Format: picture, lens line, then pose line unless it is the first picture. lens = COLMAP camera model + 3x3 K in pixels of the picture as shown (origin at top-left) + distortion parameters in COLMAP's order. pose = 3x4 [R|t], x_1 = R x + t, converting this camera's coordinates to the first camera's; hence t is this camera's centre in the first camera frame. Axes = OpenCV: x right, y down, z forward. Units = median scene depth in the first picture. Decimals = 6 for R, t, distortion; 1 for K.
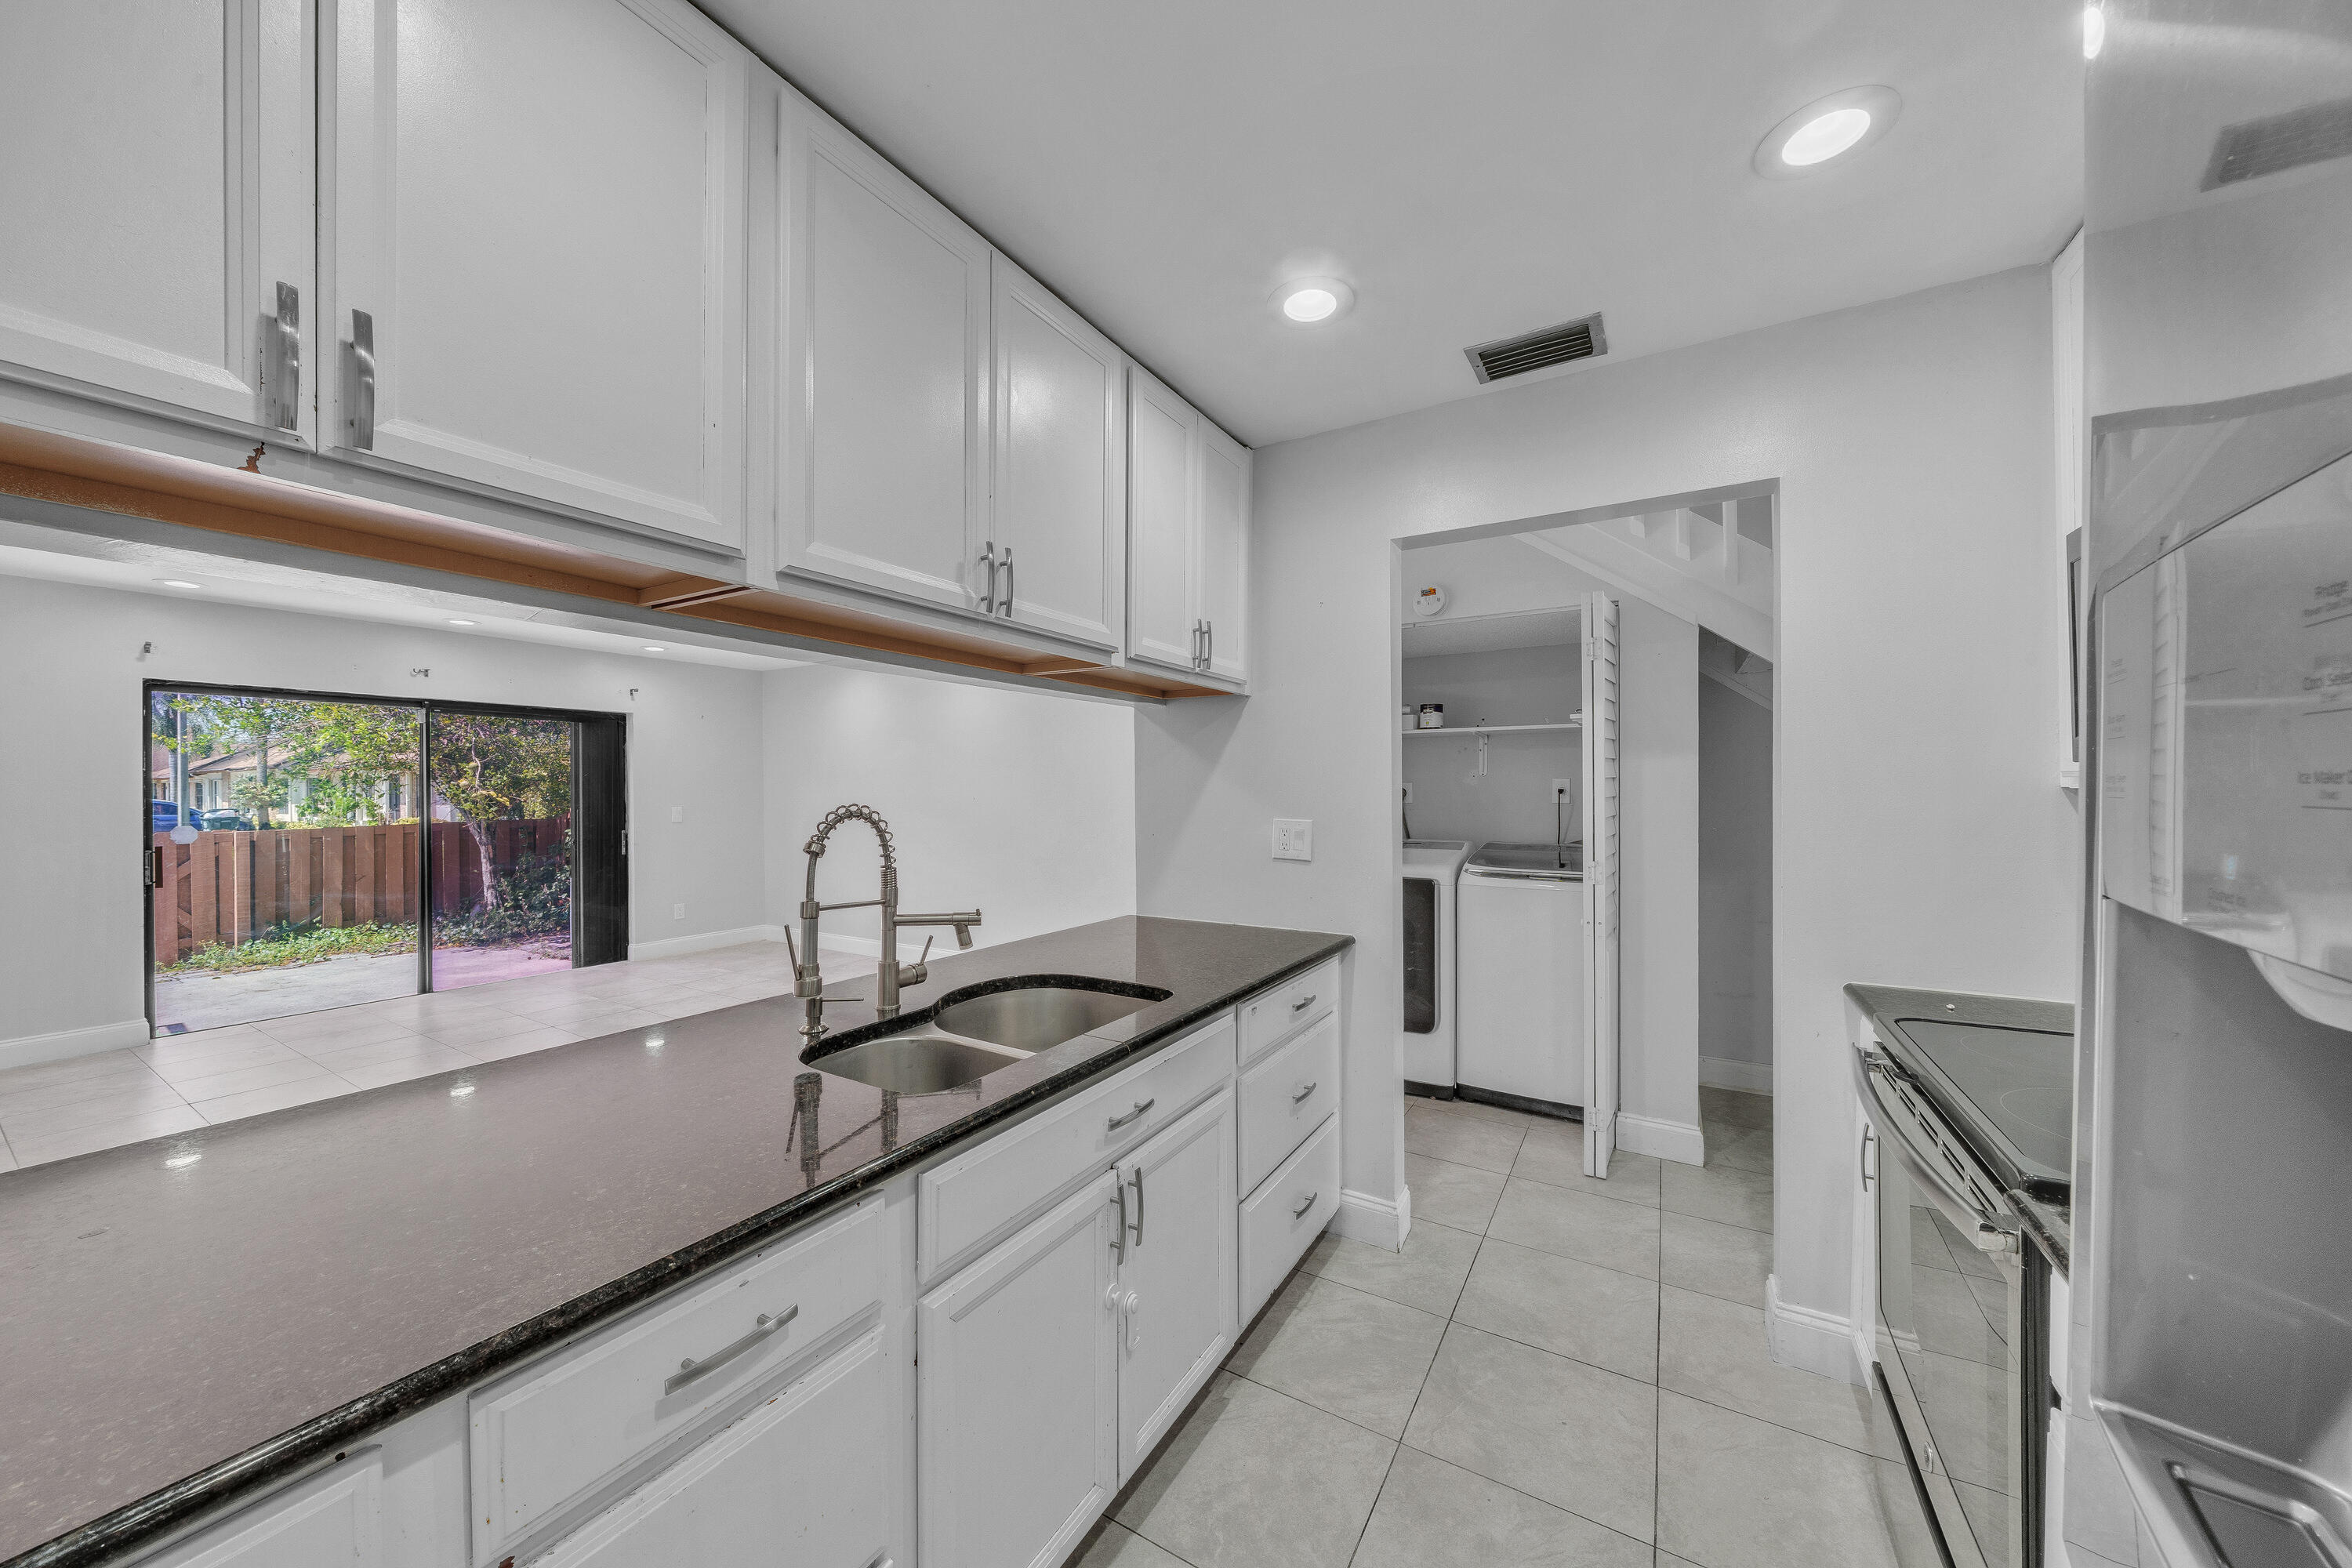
lens RADIAL K [[825.1, 0, 1163.6], [0, 825.1, 791.0], [0, 0, 1]] dist [-0.001931, -0.000092]
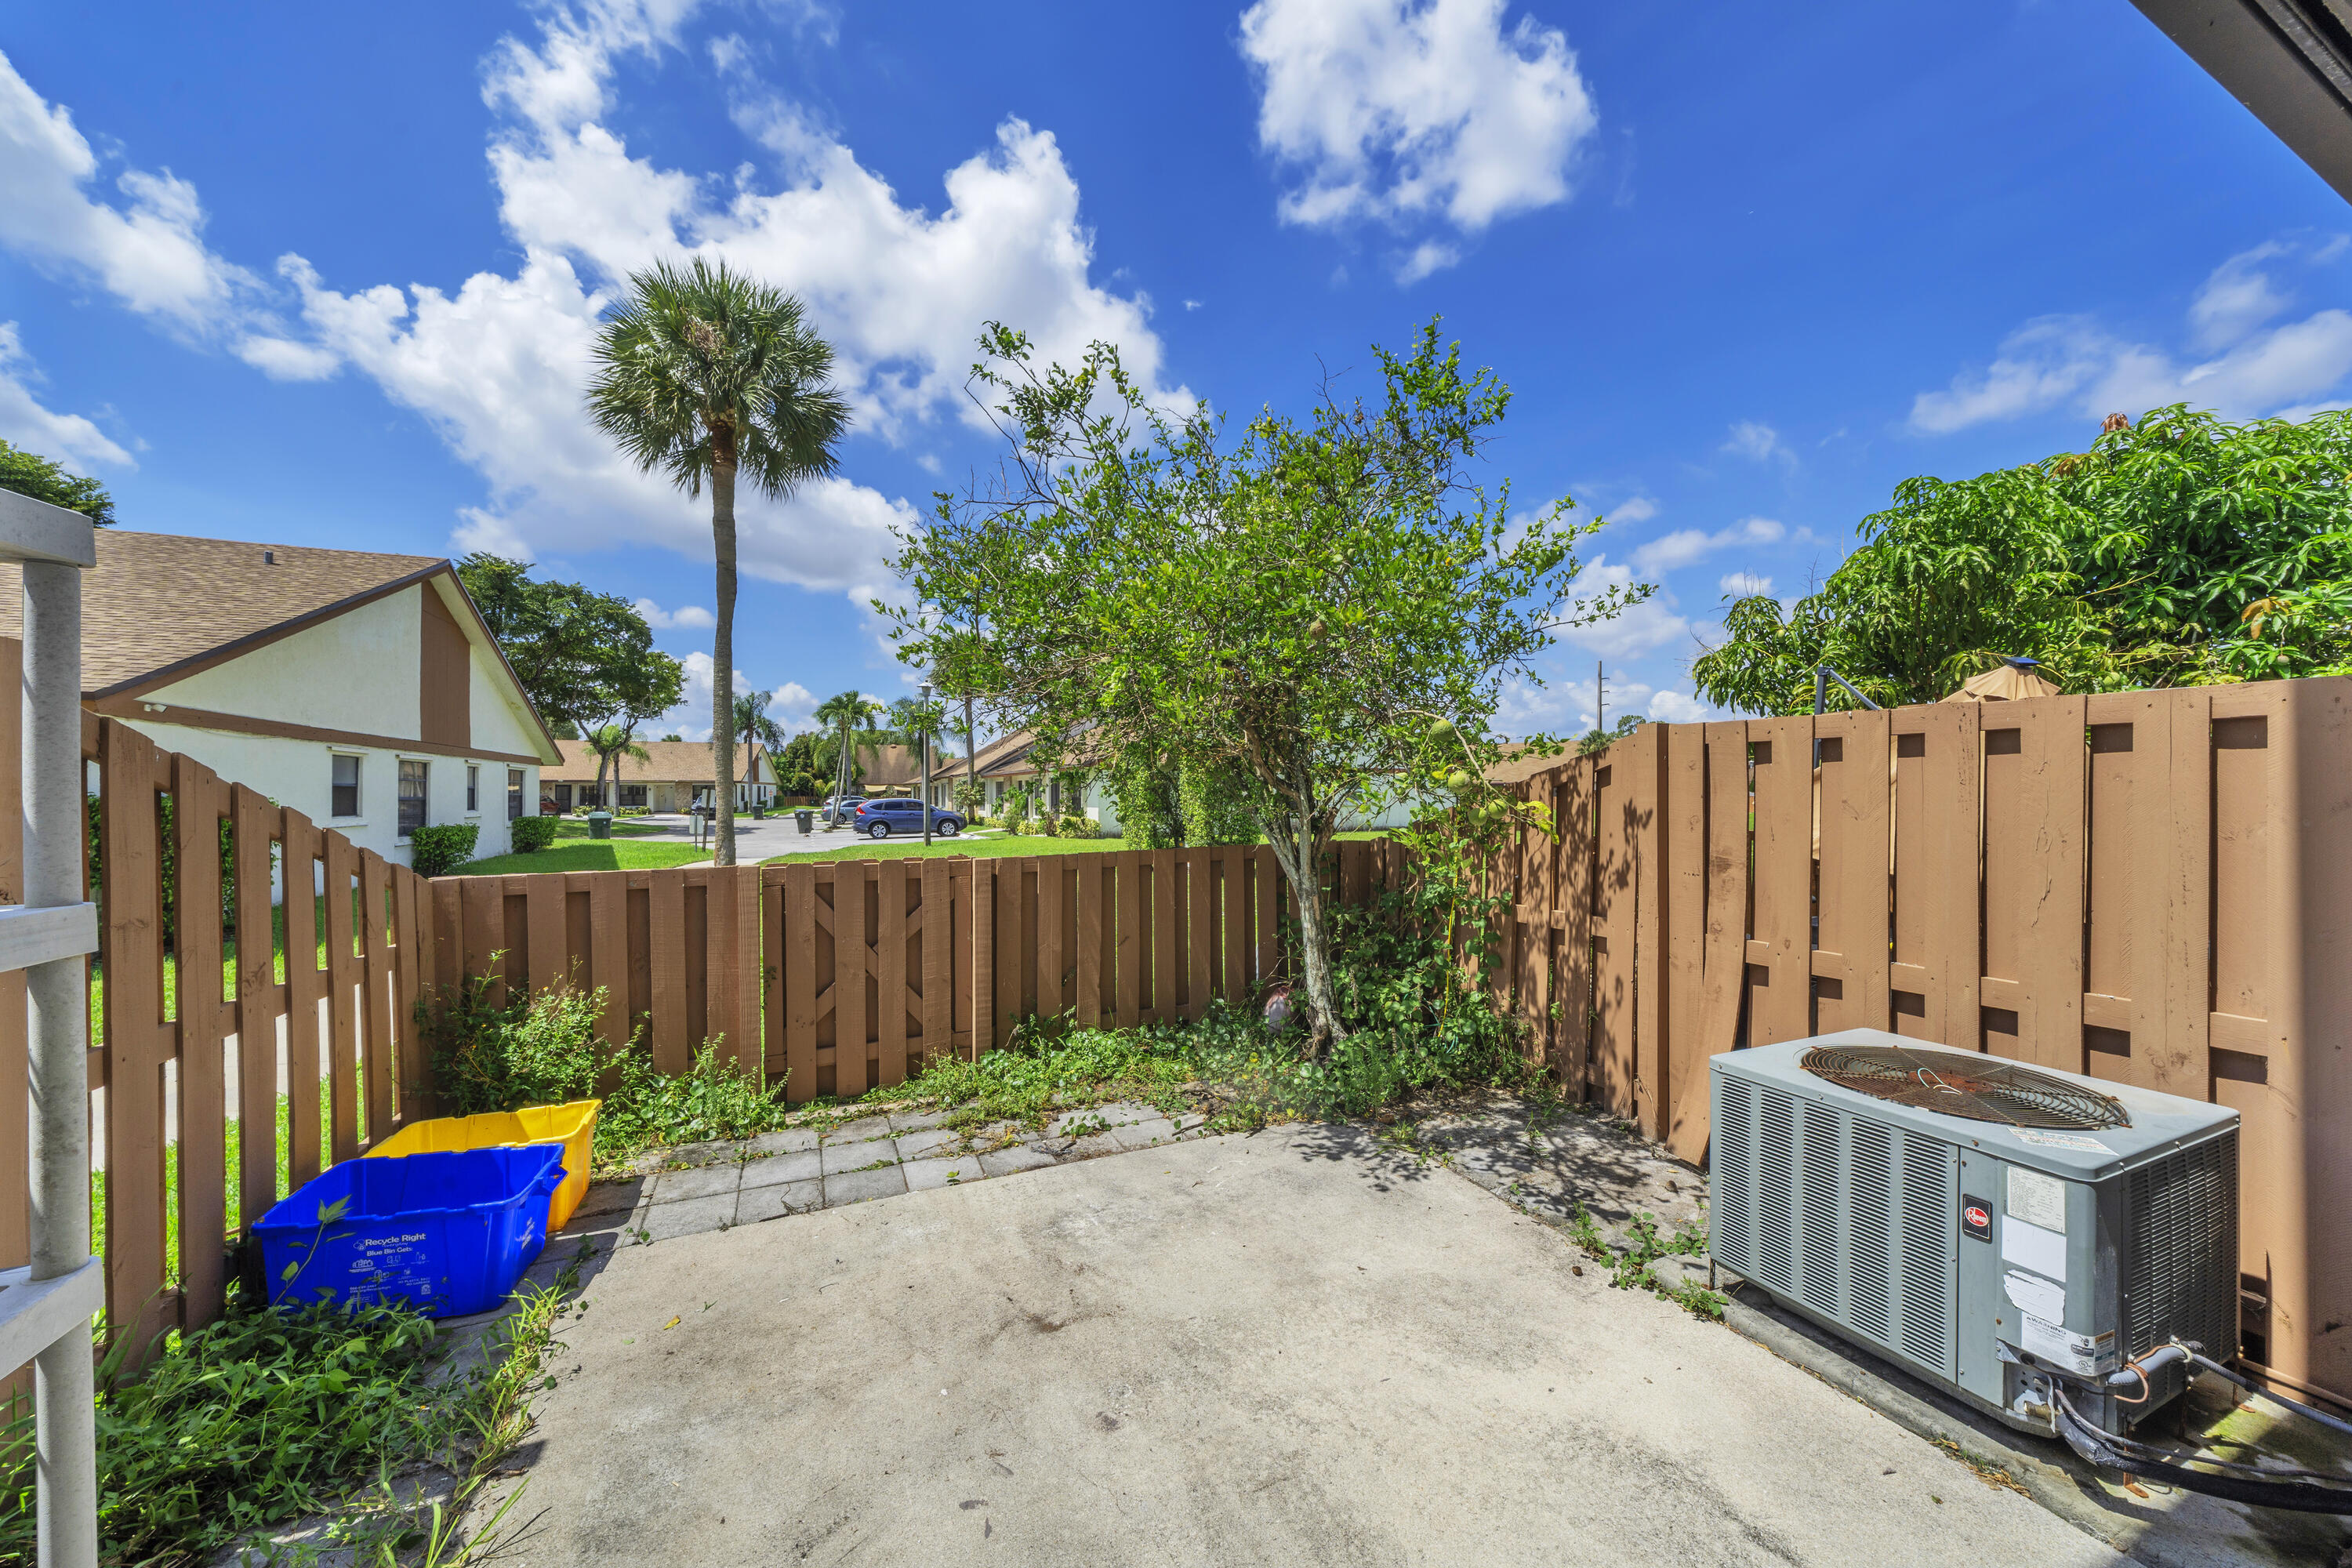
lens RADIAL K [[811.6, 0, 1156.9], [0, 811.6, 790.1], [0, 0, 1]] dist [-0.002636, 0.000005]
pose [[0.825425, -0.003494, -0.564501, -0.666952], [0.001882, 0.999992, -0.003437, 0.004088], [0.564509, 0.001775, 0.825425, 0.574414]]
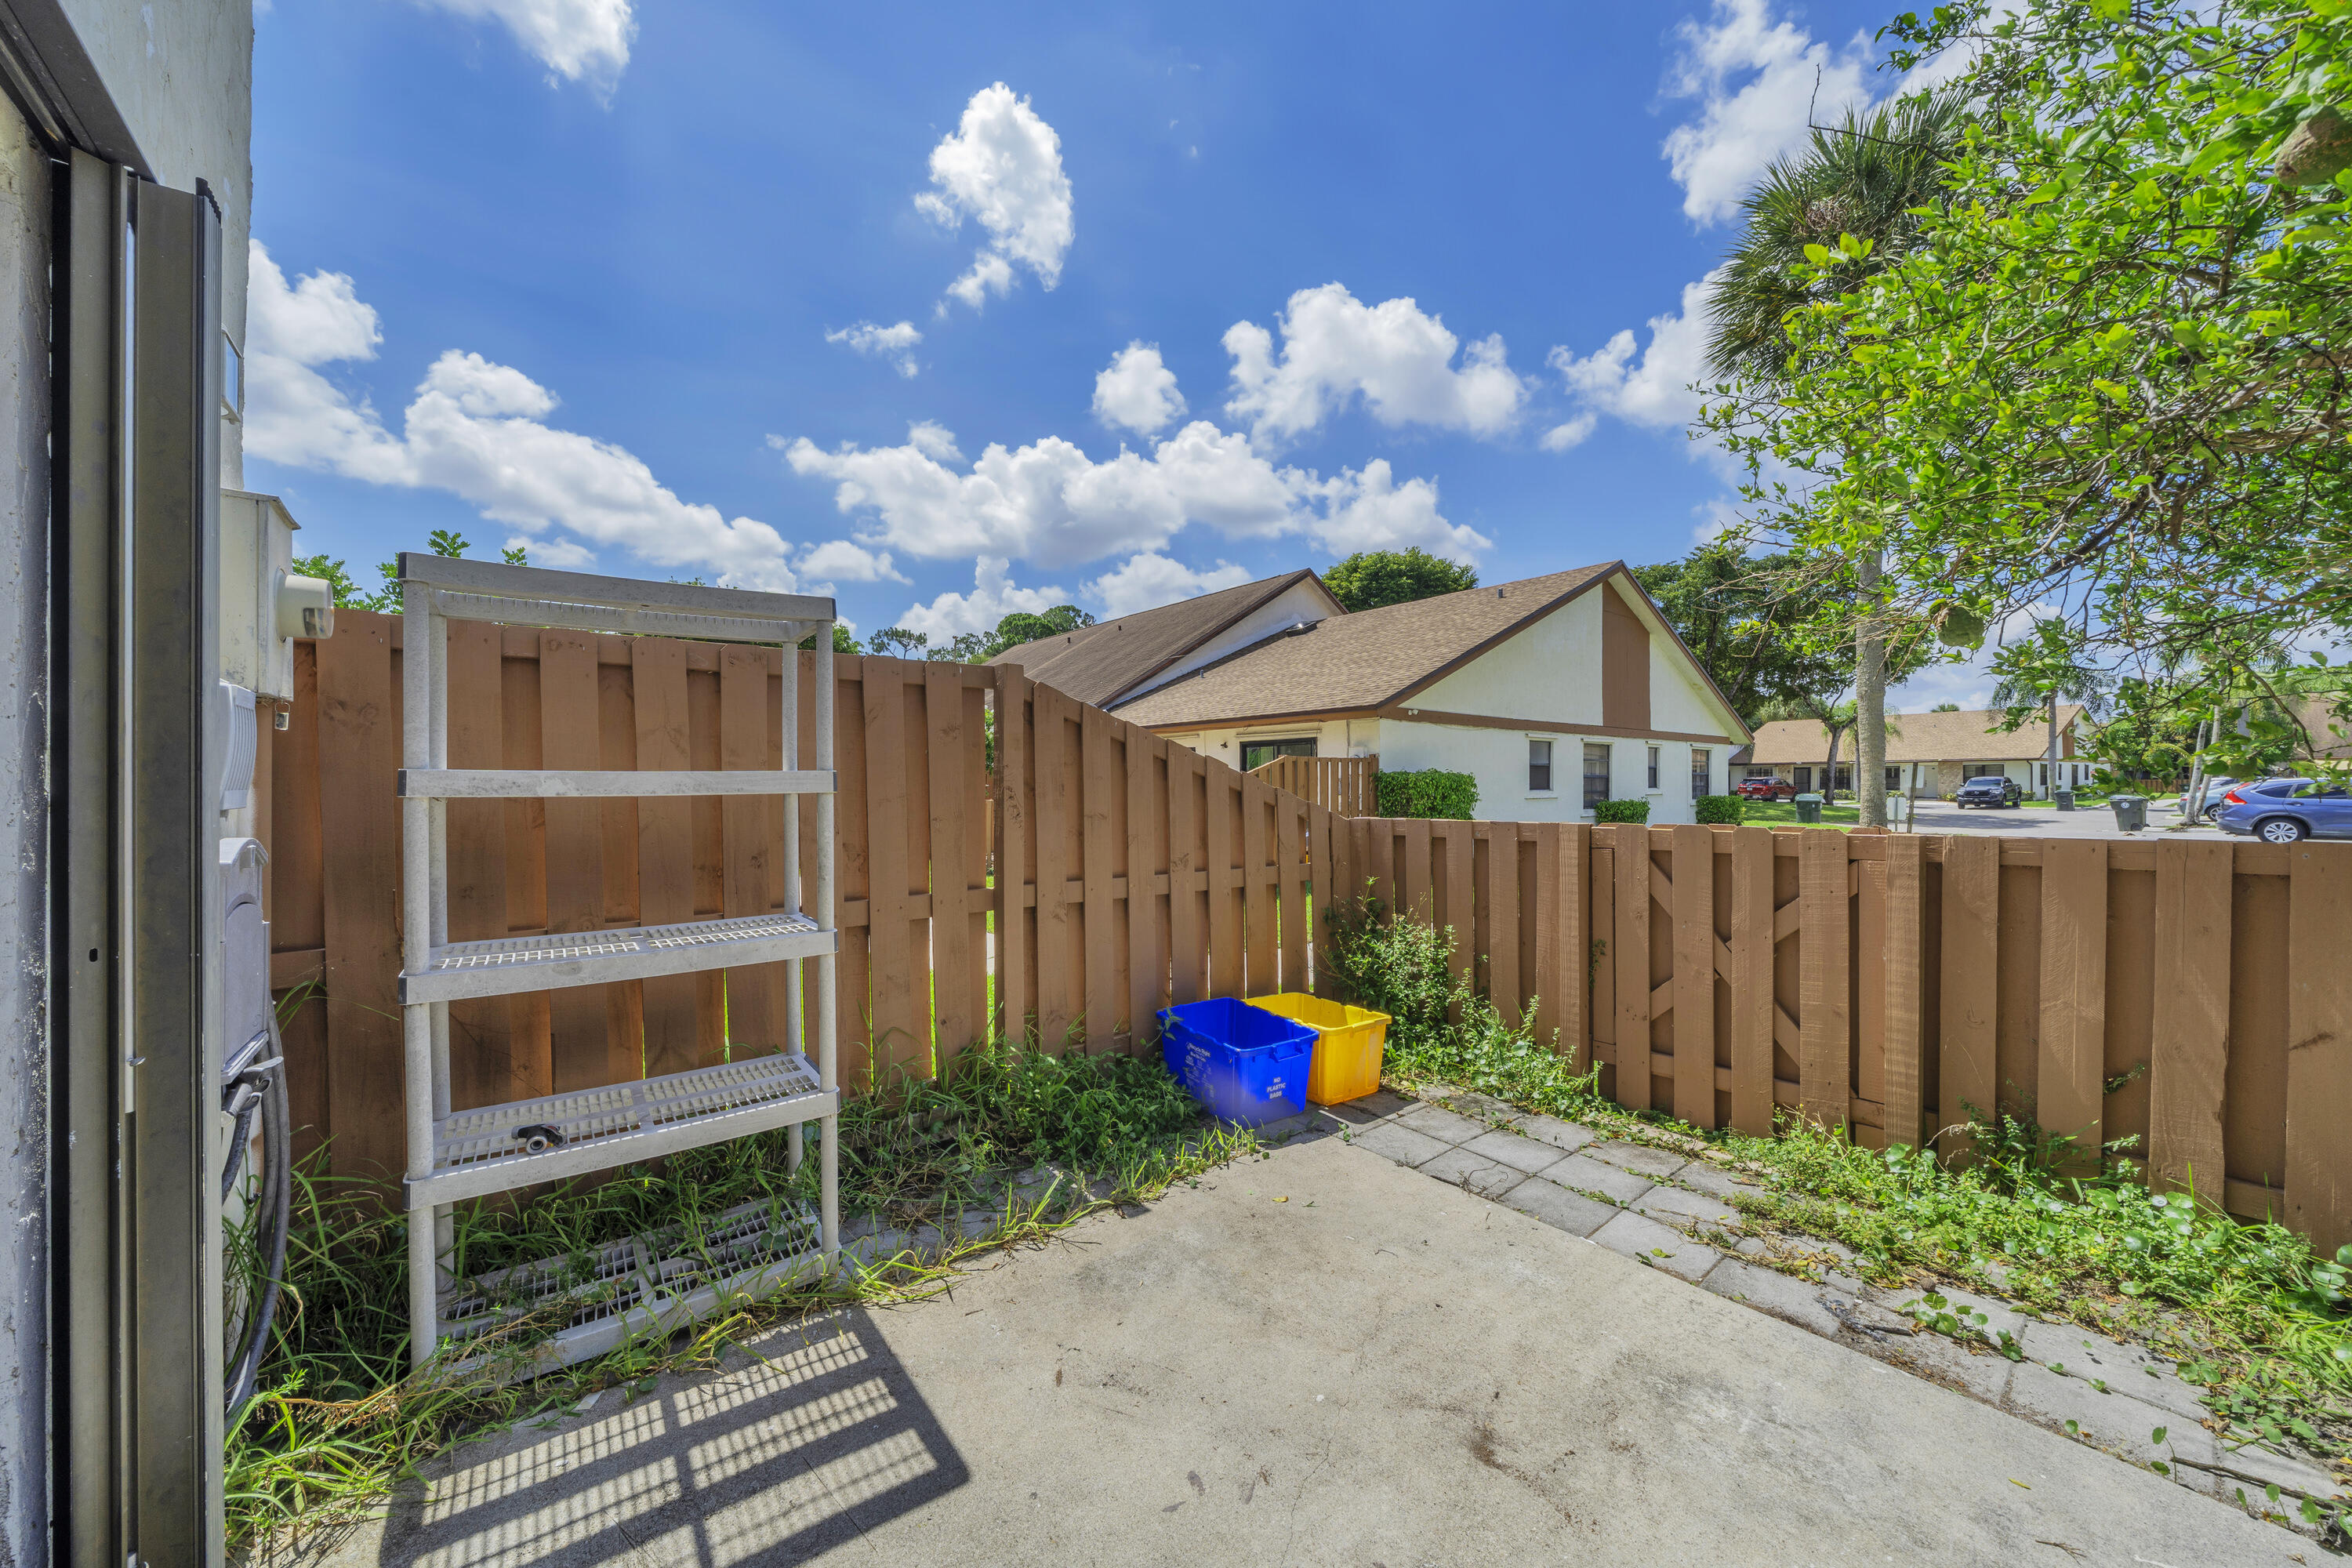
lens RADIAL K [[854.0, 0, 1167.3], [0, 854.0, 790.1], [0, 0, 1]] dist [-0.000604, -0.000124]
pose [[-0.326074, 0.008949, -0.945302, -0.634889], [0.004418, 0.999959, 0.007943, 0.025566], [0.945334, -0.001586, -0.326100, 0.786909]]
